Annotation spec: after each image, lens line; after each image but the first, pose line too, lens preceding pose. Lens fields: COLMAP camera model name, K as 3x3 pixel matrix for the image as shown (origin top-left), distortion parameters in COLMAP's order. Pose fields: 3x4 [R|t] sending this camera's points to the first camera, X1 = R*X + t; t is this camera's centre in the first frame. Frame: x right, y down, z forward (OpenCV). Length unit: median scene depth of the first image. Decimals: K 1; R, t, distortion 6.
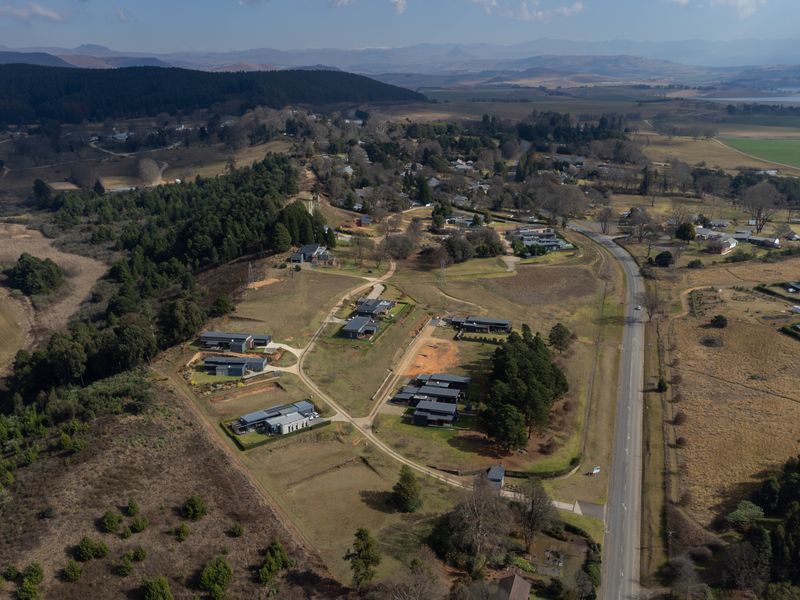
lens RADIAL K [[787.8, 0, 398.1], [0, 787.8, 301.4], [0, 0, 1]] dist [0.038198, 0.000000]
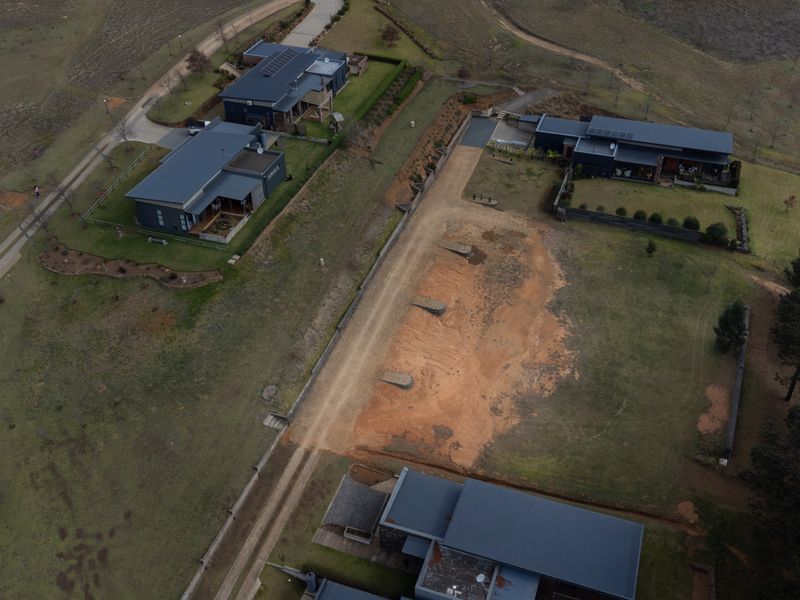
lens RADIAL K [[787.8, 0, 394.9], [0, 787.8, 301.7], [0, 0, 1]] dist [0.038198, 0.000000]
pose [[0.998423, 0.028167, -0.048556, 0.032820], [-0.008374, 0.930052, 0.367332, -0.029448], [0.055506, -0.366346, 0.928822, 0.746360]]
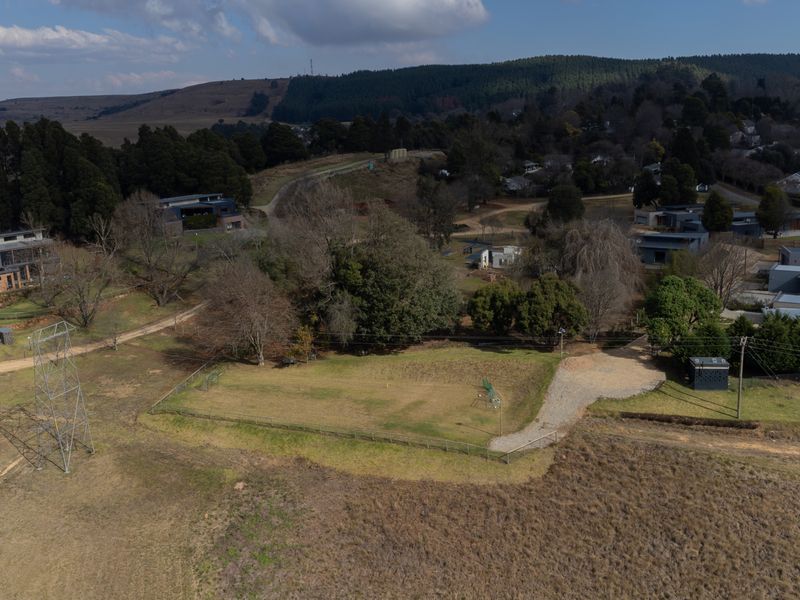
lens RADIAL K [[787.8, 0, 402.9], [0, 787.8, 298.1], [0, 0, 1]] dist [0.038198, 0.000000]
pose [[0.817772, 0.111695, -0.564599, 0.275853], [-0.135172, 0.990822, 0.000229, -0.087063], [0.559443, 0.076131, 0.825365, 1.085382]]
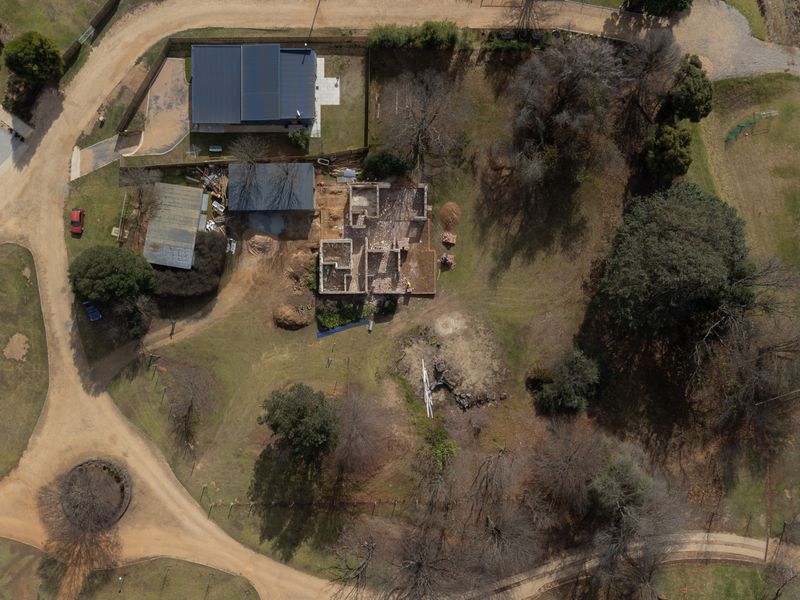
lens RADIAL K [[787.8, 0, 401.5], [0, 787.8, 298.1], [0, 0, 1]] dist [0.038198, 0.000000]
pose [[0.079080, -0.996174, 0.037192, 0.067819], [0.274120, 0.057601, 0.959969, -0.401546], [-0.958439, -0.065719, 0.277626, 1.351790]]
